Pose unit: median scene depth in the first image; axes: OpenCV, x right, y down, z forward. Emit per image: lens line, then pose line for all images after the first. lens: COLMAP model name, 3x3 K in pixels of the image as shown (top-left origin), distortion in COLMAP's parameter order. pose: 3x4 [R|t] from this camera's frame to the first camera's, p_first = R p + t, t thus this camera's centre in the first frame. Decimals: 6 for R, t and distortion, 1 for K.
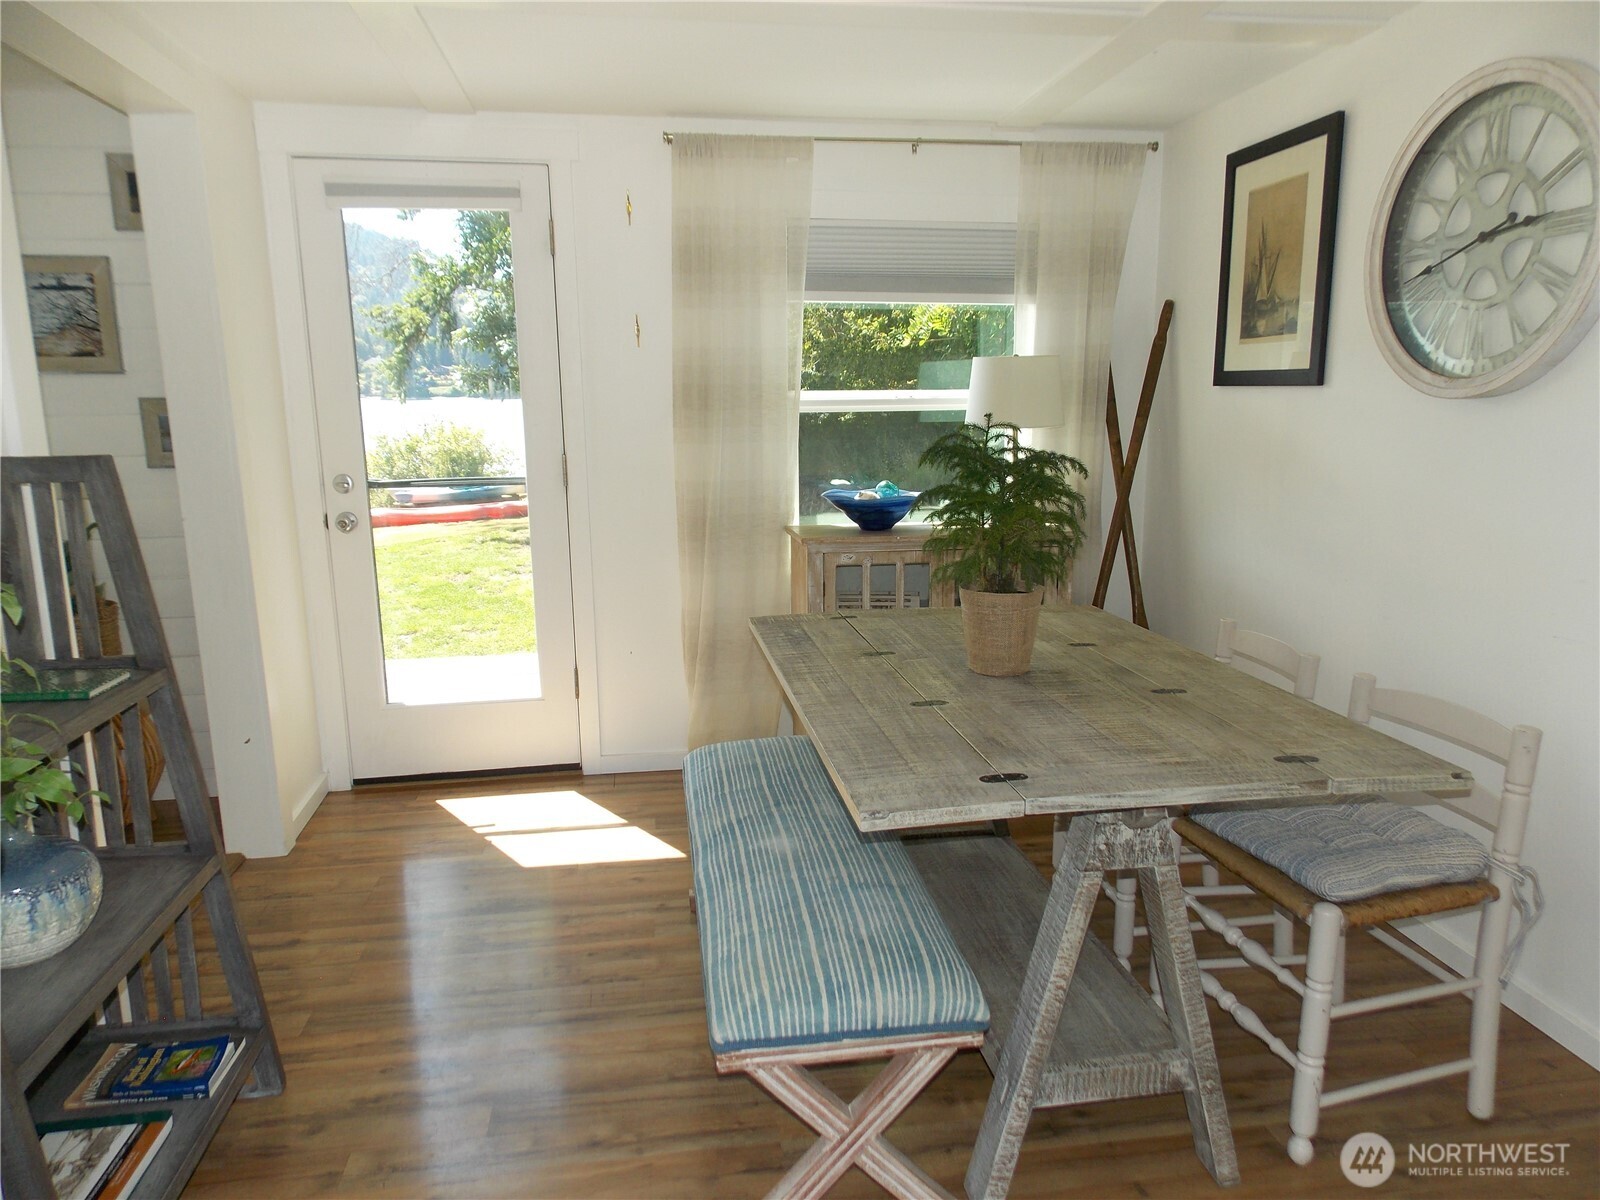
lens RADIAL K [[1072.2, 0, 802.0], [0, 1072.2, 600.2], [0, 0, 1]] dist [0.008729, 0.001670]
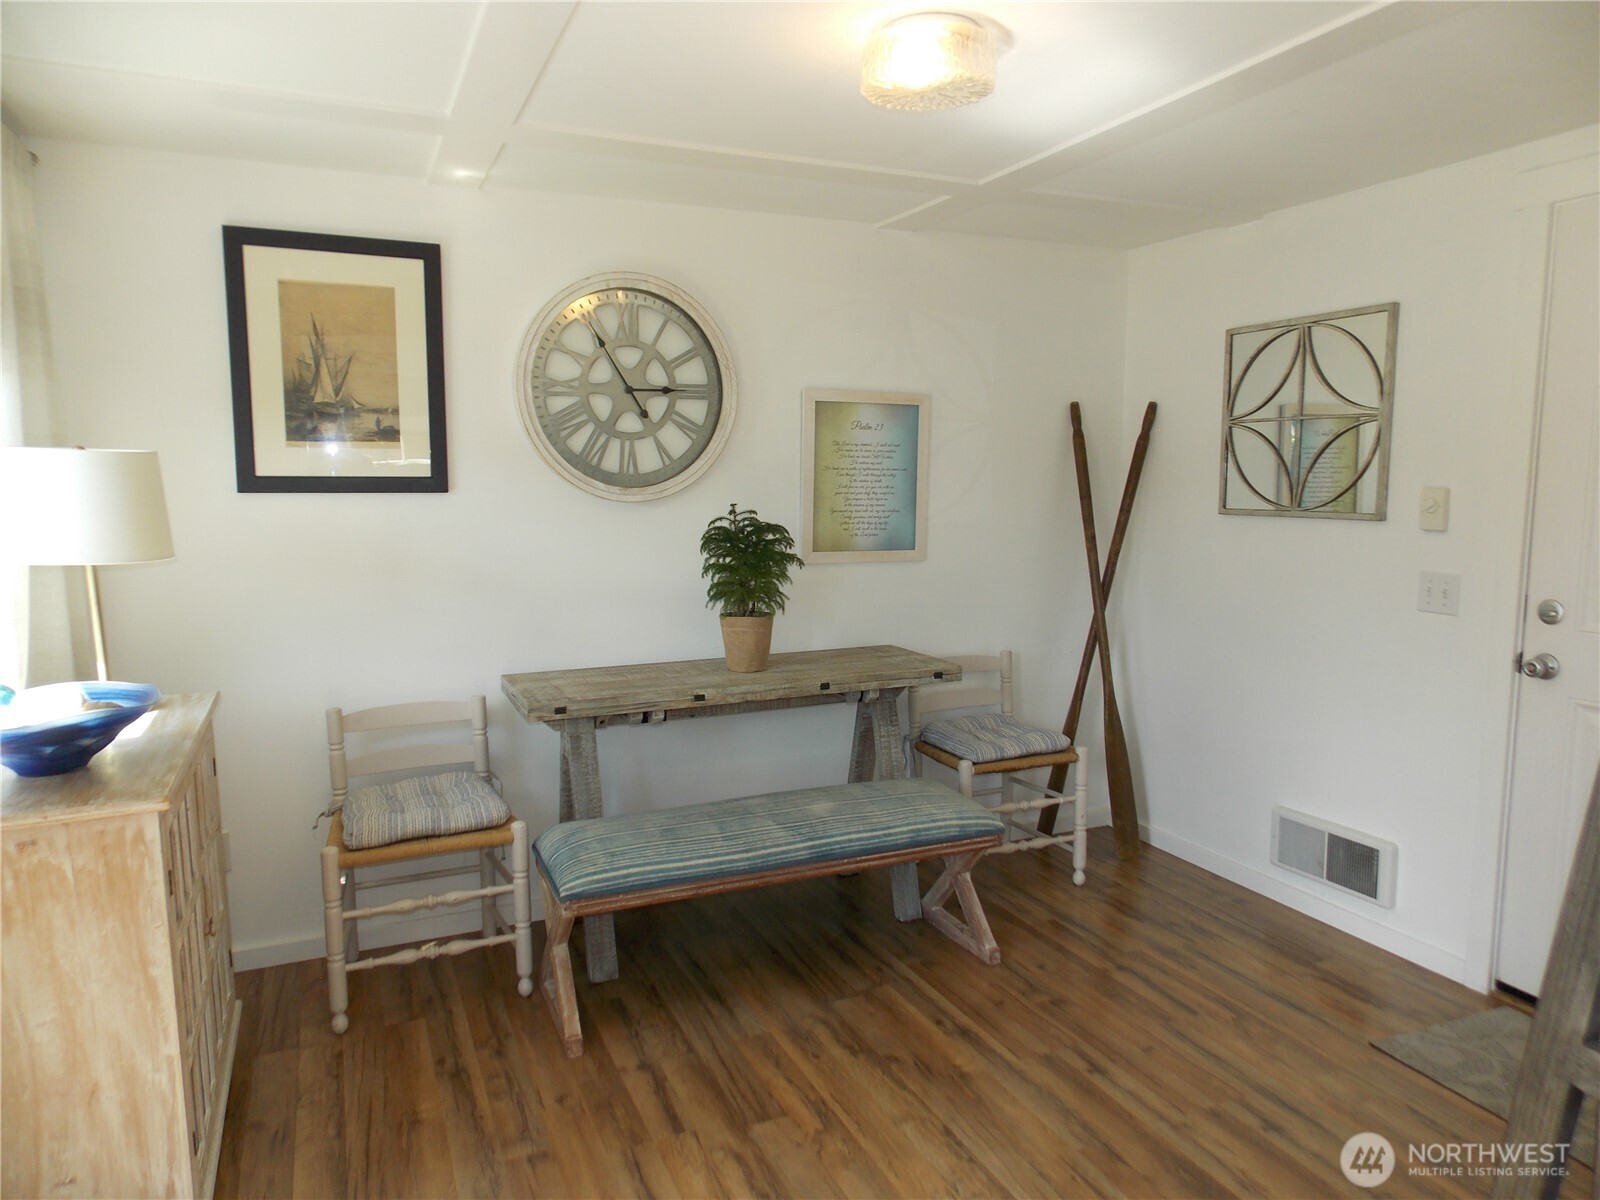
lens RADIAL K [[1072.2, 0, 800.6], [0, 1072.2, 604.2], [0, 0, 1]] dist [0.008729, 0.001670]
pose [[-0.269522, -0.105413, 0.957207, -0.612248], [0.188522, 0.968982, 0.159792, -0.185774], [-0.944361, 0.223522, -0.241290, 0.899388]]
